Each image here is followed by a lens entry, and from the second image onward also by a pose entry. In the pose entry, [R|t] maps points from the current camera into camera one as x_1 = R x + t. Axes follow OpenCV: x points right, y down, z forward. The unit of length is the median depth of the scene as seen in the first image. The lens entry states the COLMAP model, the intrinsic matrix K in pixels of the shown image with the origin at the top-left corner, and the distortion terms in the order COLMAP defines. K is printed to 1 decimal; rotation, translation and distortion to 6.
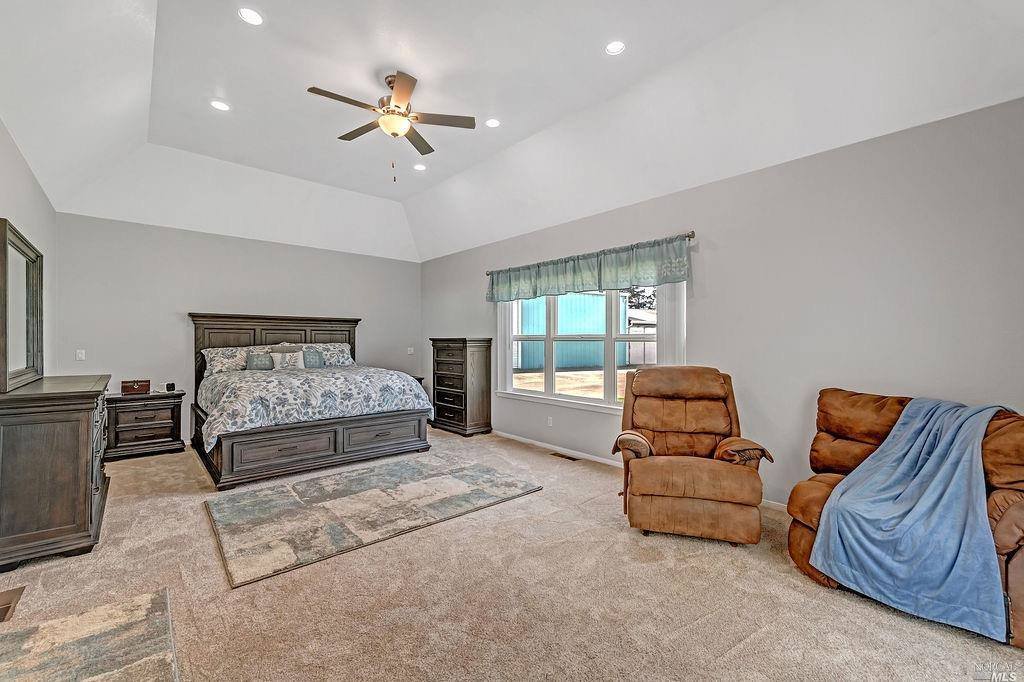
lens RADIAL K [[435.8, 0, 512.0], [0, 435.8, 341.0], [0, 0, 1]] dist [-0.000147, 0.000164]
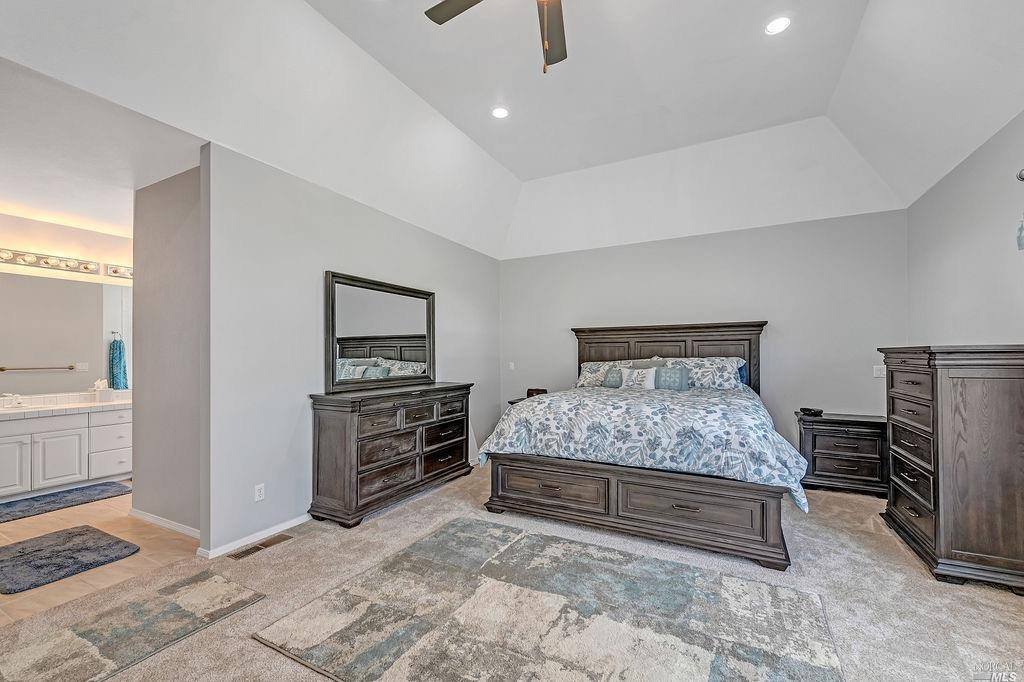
lens RADIAL K [[412.1, 0, 510.2], [0, 412.1, 354.2], [0, 0, 1]] dist [0.007416, -0.000189]
pose [[0.353406, -0.003471, -0.935464, 0.172152], [0.004008, 0.999990, -0.002196, -0.000238], [0.935462, -0.002973, 0.353416, 0.621335]]
